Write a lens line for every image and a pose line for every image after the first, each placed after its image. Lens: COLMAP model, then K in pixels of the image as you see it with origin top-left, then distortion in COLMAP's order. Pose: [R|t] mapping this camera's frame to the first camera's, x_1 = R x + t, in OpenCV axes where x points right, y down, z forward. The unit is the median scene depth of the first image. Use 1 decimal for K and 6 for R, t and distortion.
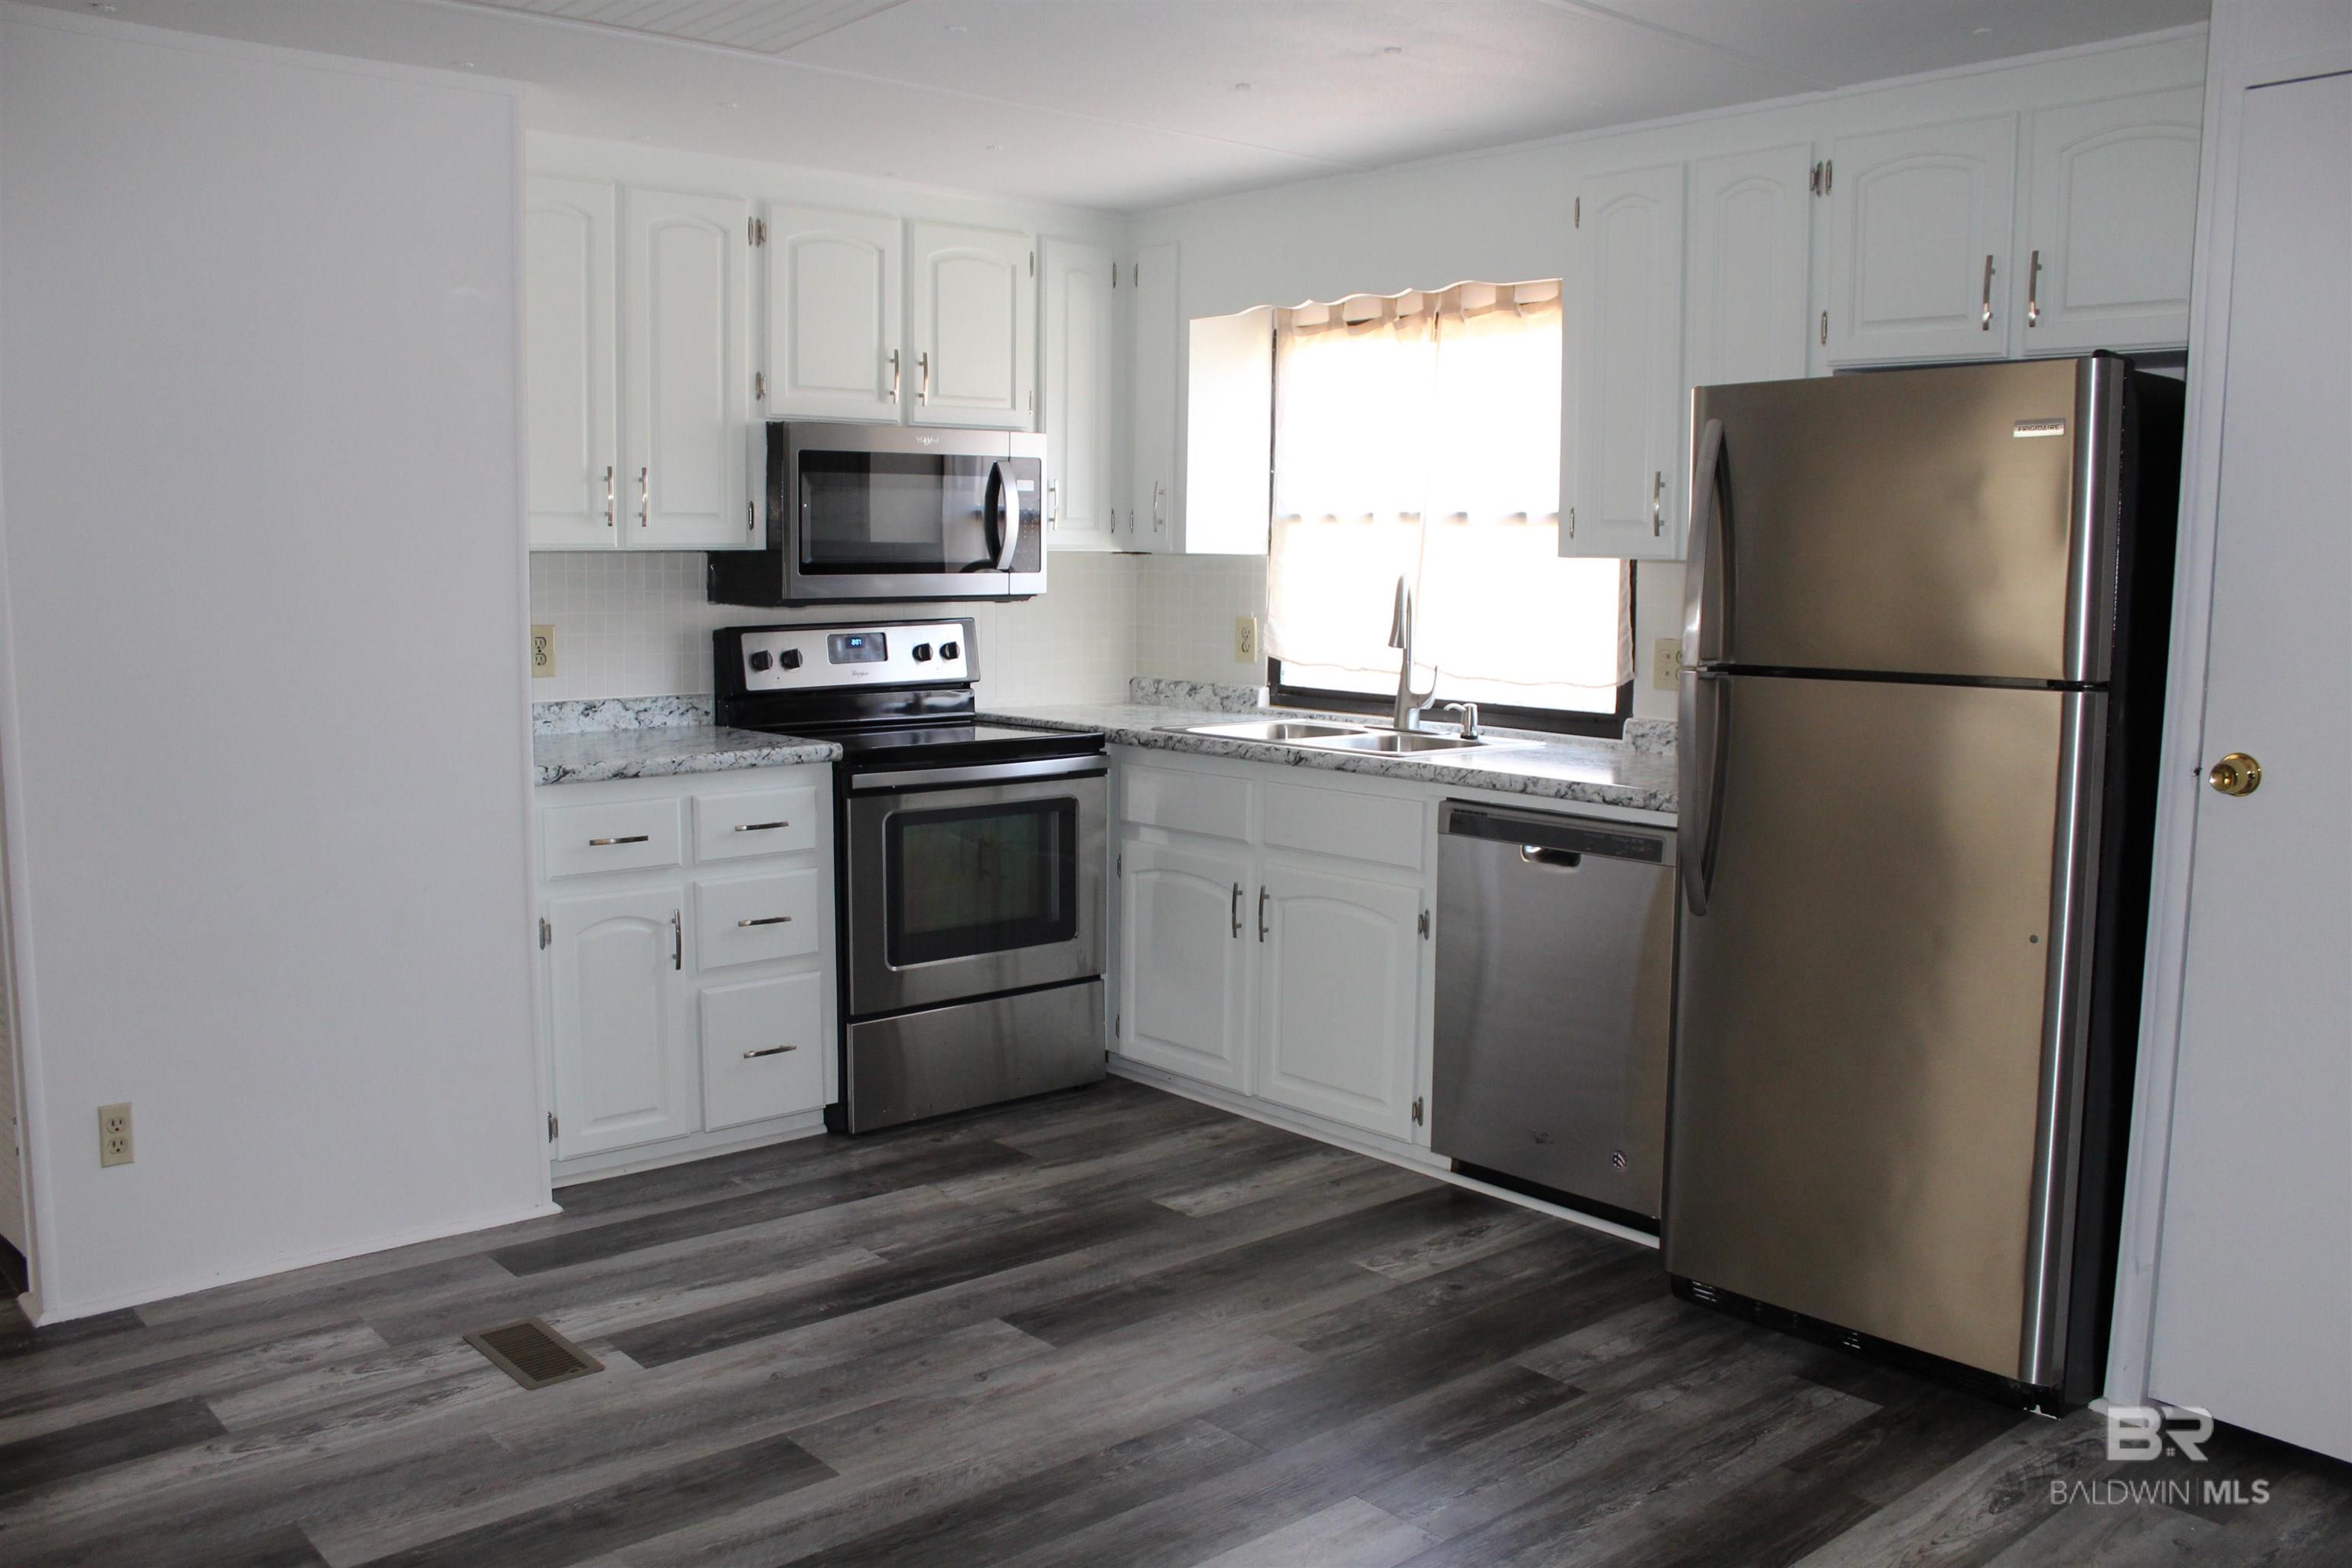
lens RADIAL K [[1941.1, 0, 1172.9], [0, 1941.1, 775.6], [0, 0, 1]] dist [-0.123566, 0.069440]
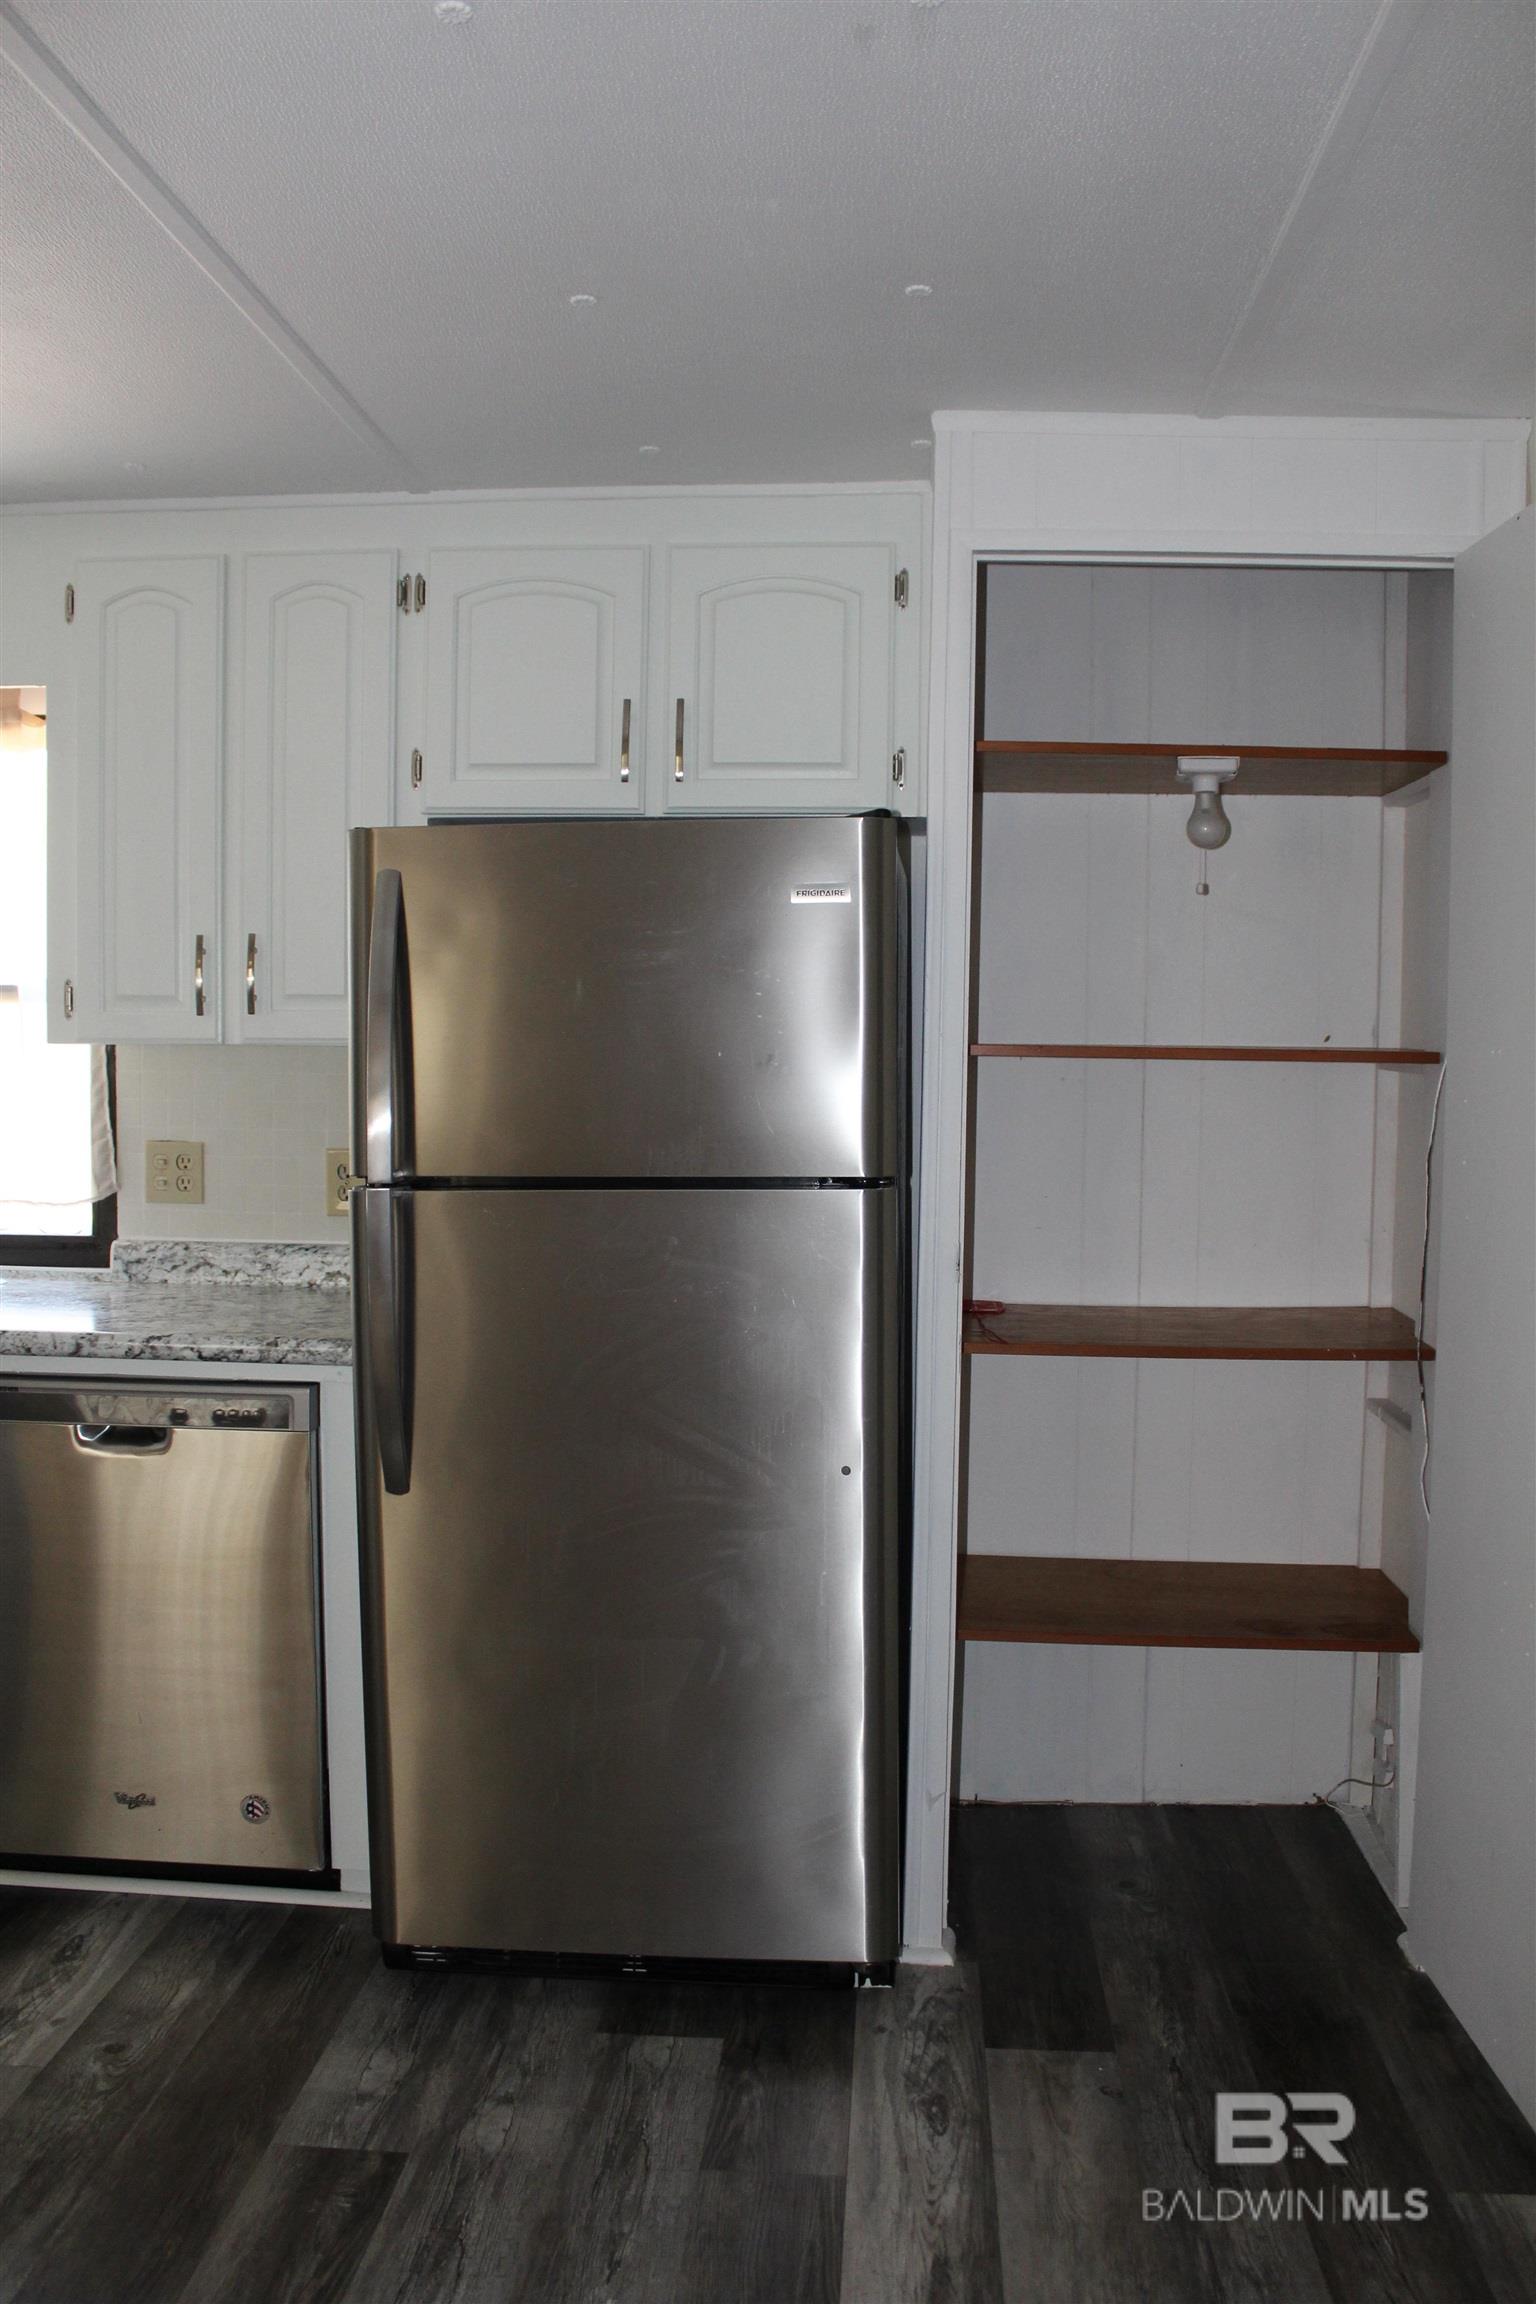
lens RADIAL K [[1901.4, 0, 776.6], [0, 1901.4, 1152.7], [0, 0, 1]] dist [-0.123566, 0.069440]
pose [[0.705982, -0.048495, 0.706567, -0.166089], [0.081515, 0.996587, -0.013046, -0.046634], [-0.703523, 0.066806, 0.707526, 0.346924]]
